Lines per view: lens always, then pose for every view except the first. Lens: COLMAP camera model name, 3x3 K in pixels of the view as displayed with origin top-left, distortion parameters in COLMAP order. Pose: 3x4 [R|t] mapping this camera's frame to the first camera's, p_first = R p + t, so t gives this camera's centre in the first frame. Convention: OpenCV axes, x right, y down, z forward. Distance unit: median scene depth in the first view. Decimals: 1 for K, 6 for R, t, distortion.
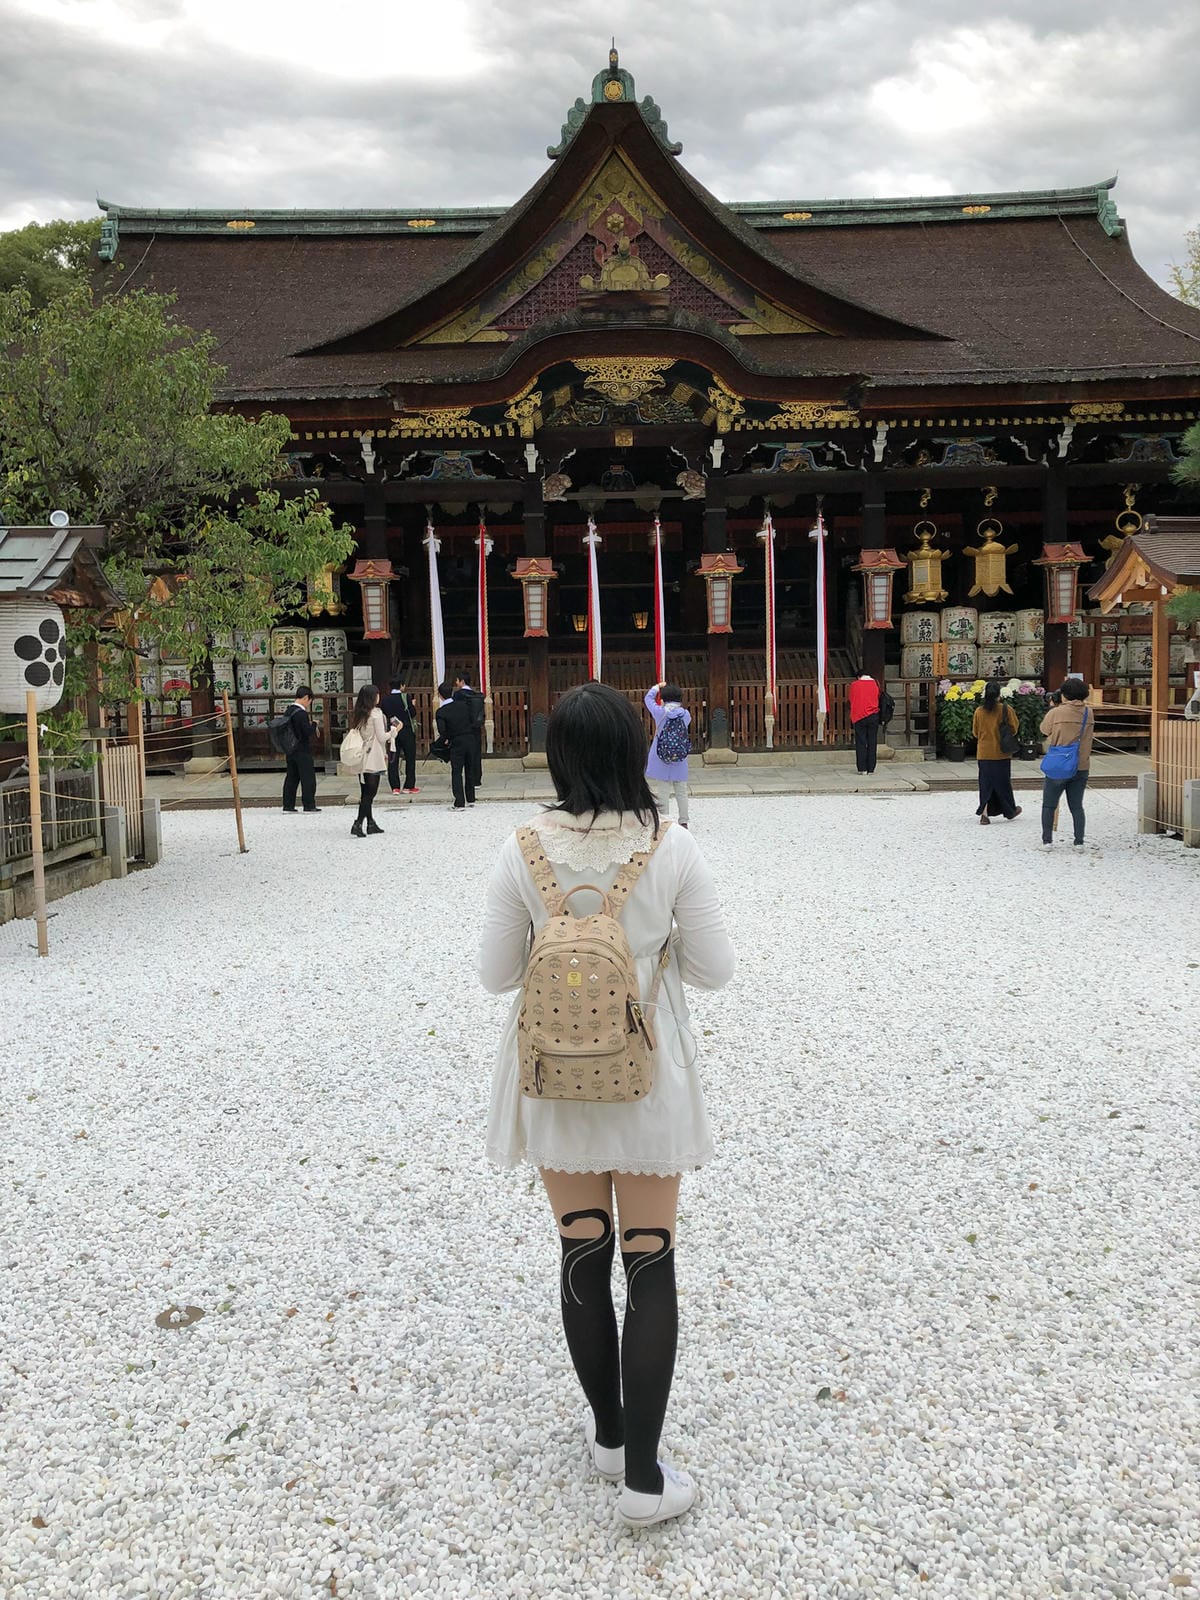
lens RADIAL K [[1318.8, 0, 600.0], [0, 1318.8, 800.0], [0, 0, 1]] dist [0.001303, -0.004331]
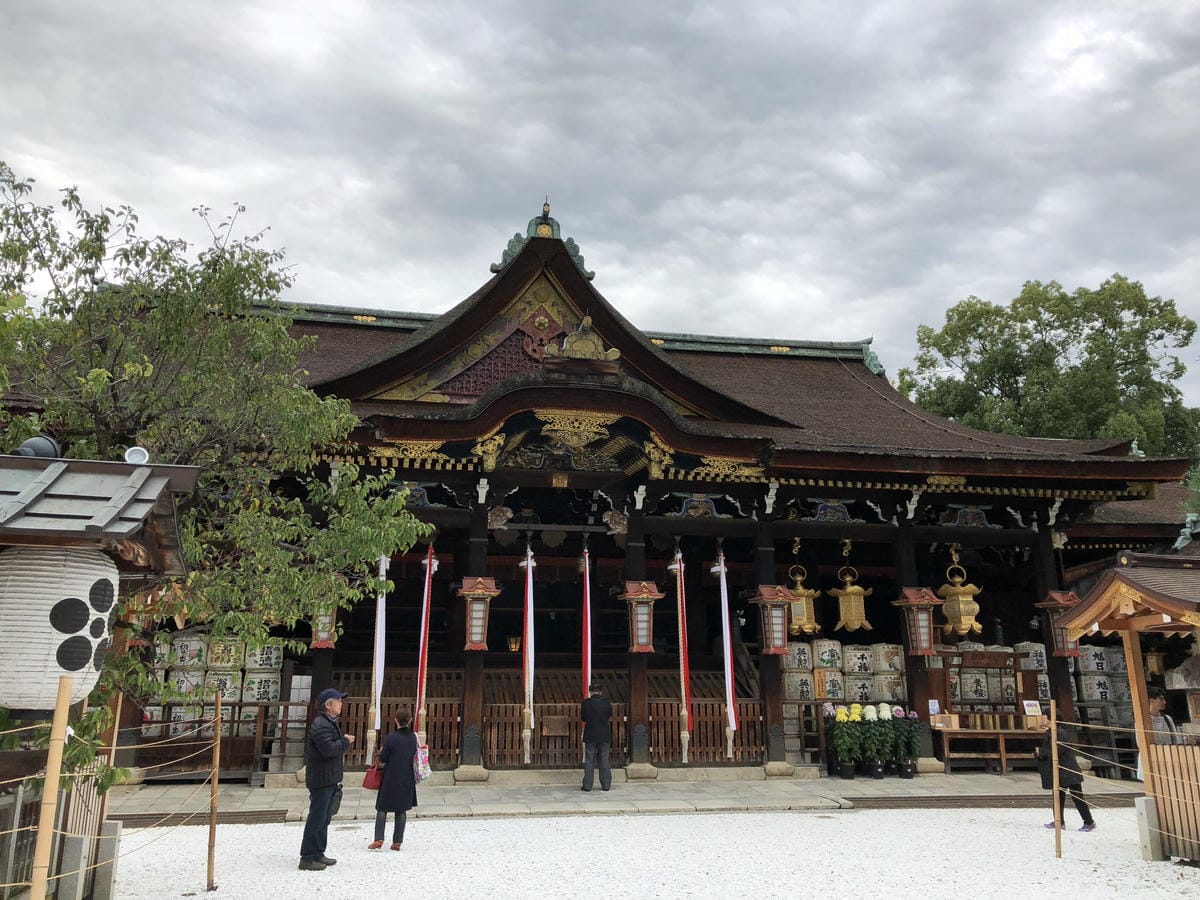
lens RADIAL K [[913.0, 0, 538.8], [0, 913.0, 449.0], [0, 0, 1]] dist [0.118585, -0.209960]
pose [[0.978778, 0.076660, 0.190042, -0.155049], [-0.004502, 0.935211, -0.354062, -0.011666], [-0.204872, 0.345693, 0.915710, 0.243377]]
